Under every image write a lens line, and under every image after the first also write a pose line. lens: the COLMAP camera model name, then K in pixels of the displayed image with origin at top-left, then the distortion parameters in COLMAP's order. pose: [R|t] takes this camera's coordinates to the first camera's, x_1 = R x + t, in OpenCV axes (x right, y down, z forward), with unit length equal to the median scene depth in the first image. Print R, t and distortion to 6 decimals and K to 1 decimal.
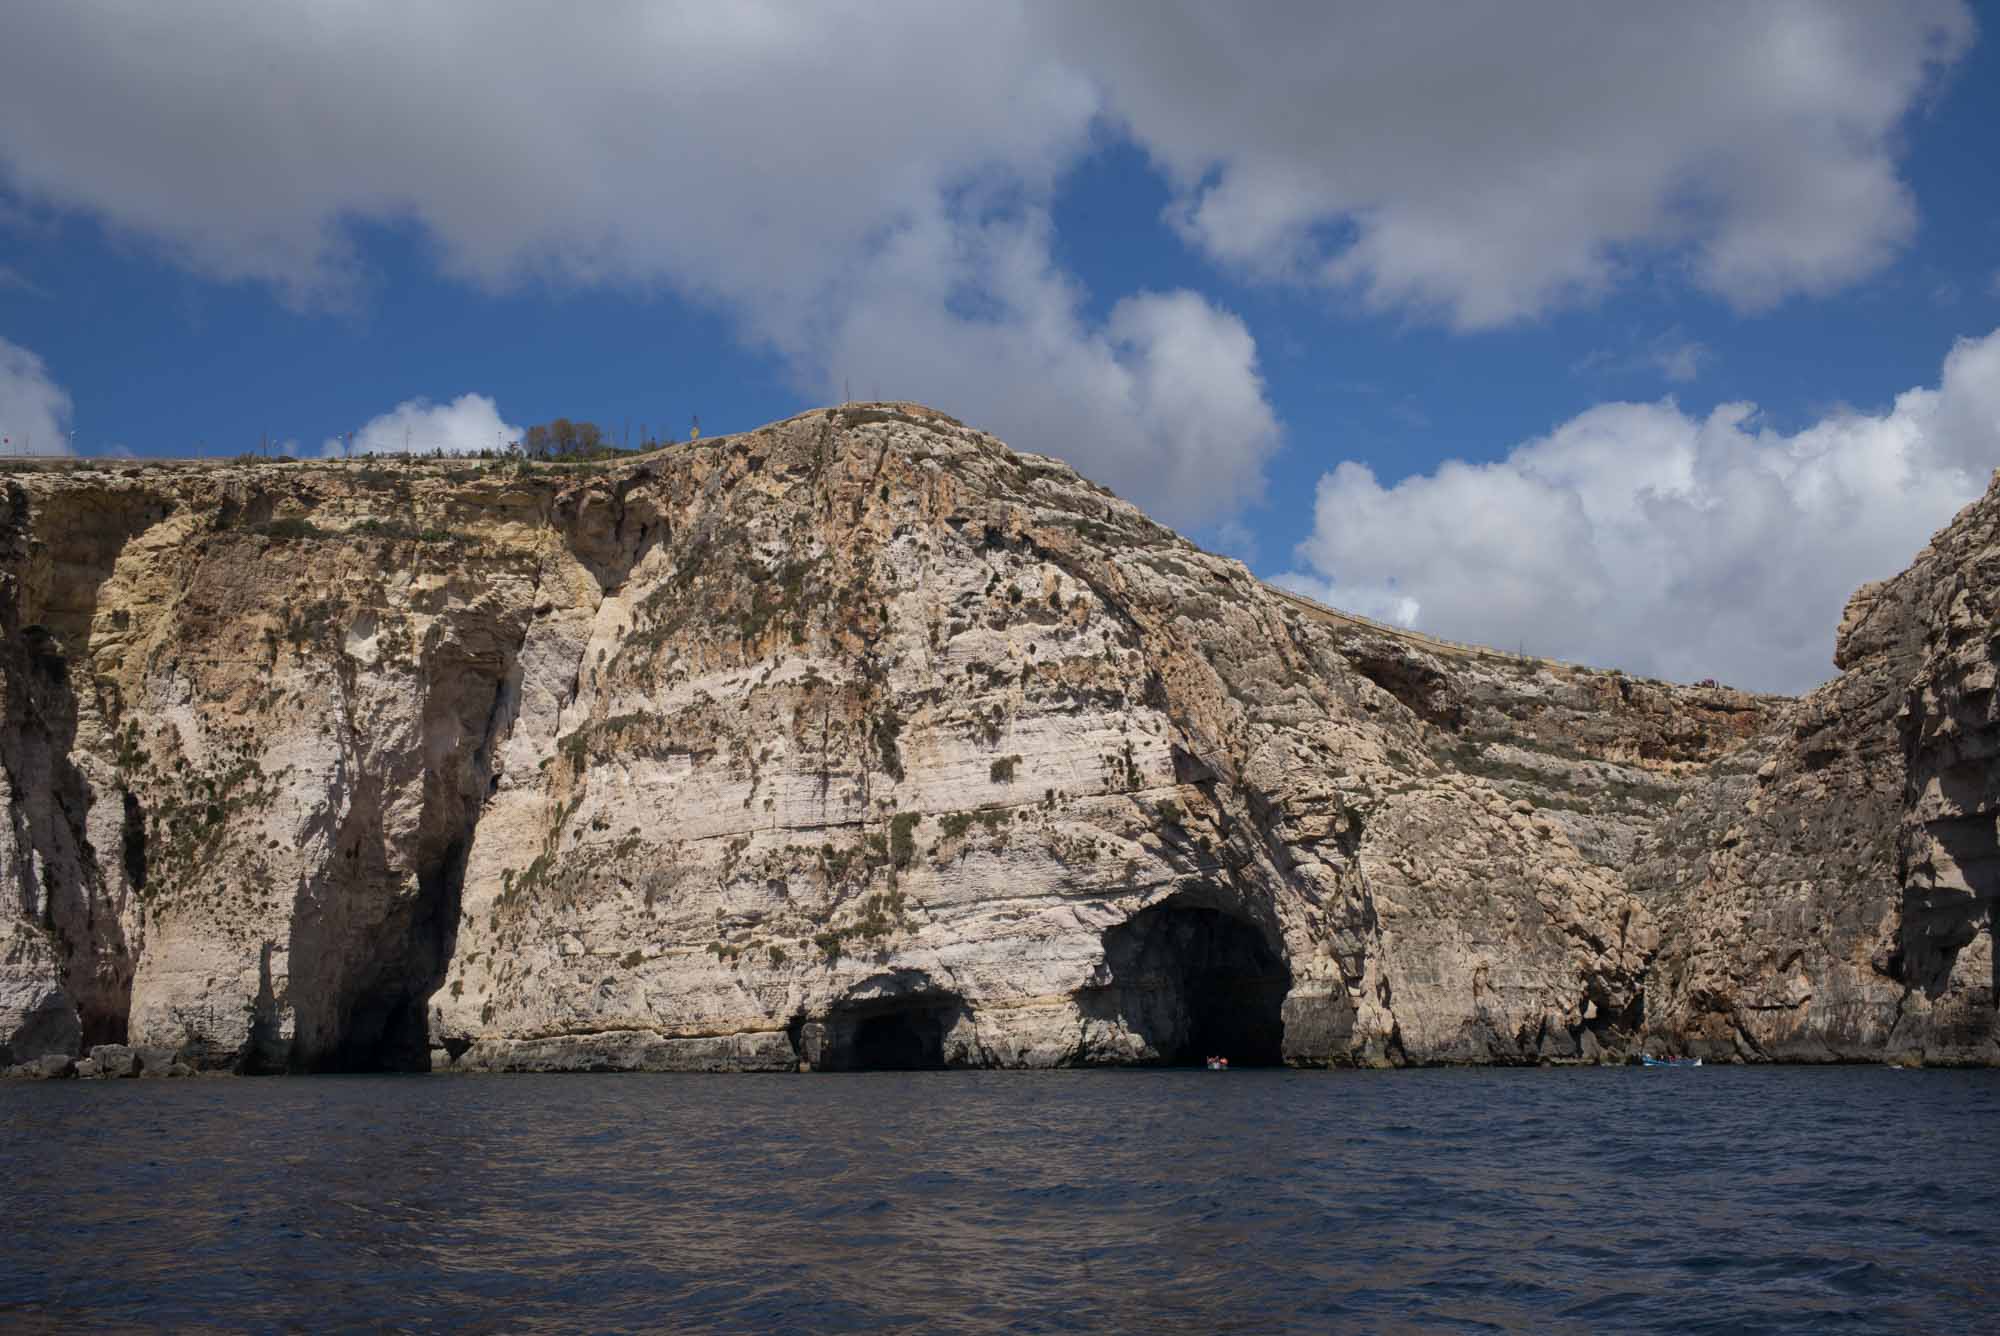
lens RADIAL K [[2105.8, 0, 1002.6], [0, 2105.8, 668.0], [0, 0, 1]] dist [0.000781, 0.000000]
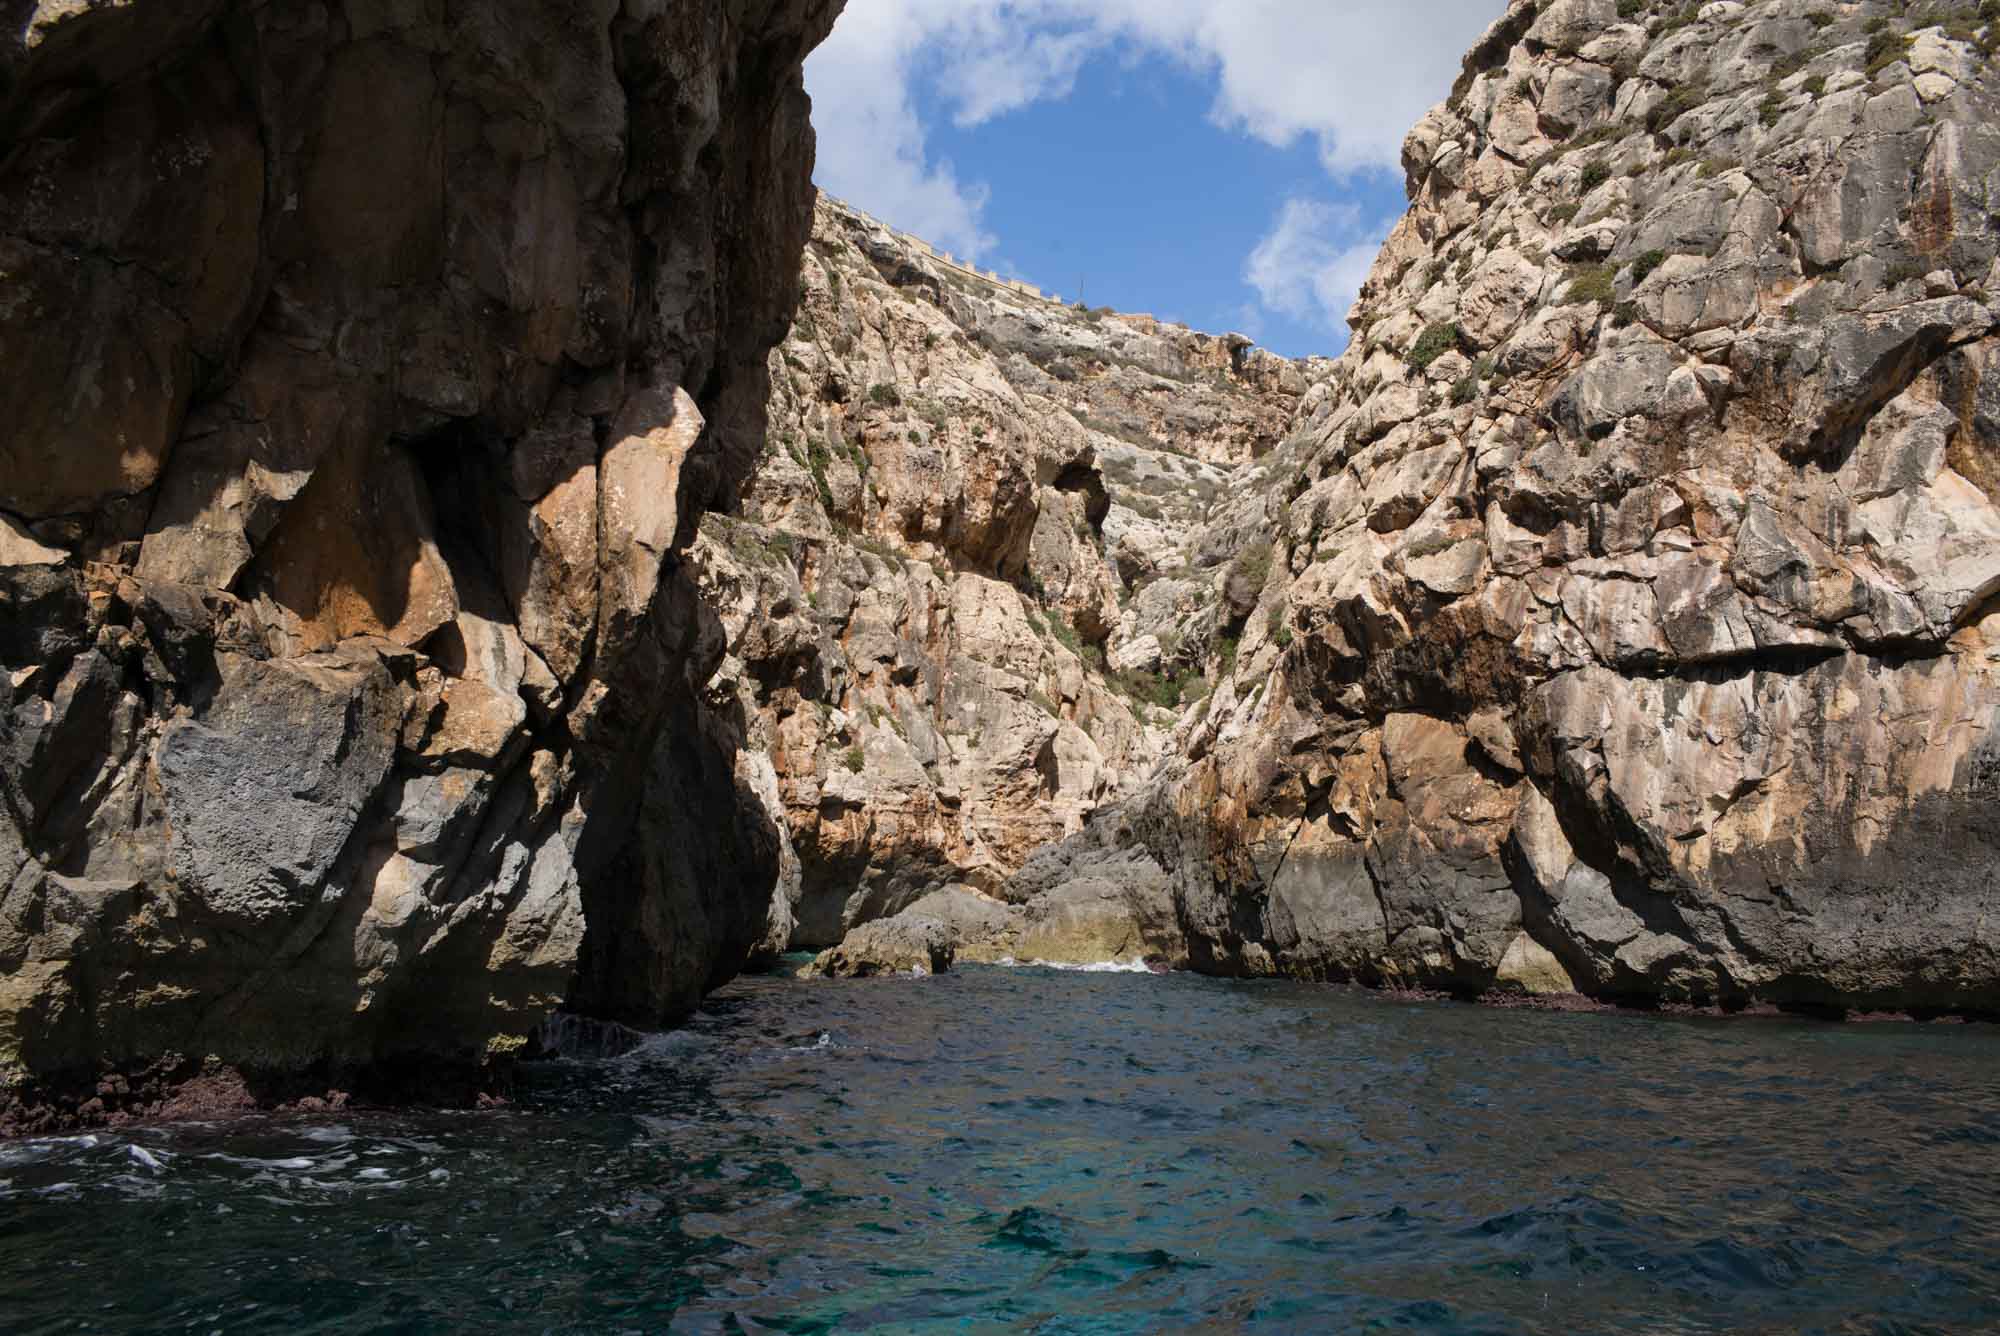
lens RADIAL K [[2105.8, 0, 998.4], [0, 2105.8, 668.9], [0, 0, 1]] dist [0.000781, 0.000000]
pose [[0.985558, 0.047506, 0.162539, 0.265620], [-0.057475, 0.996708, 0.057189, 0.147906], [-0.159287, -0.065705, 0.985043, 0.804188]]
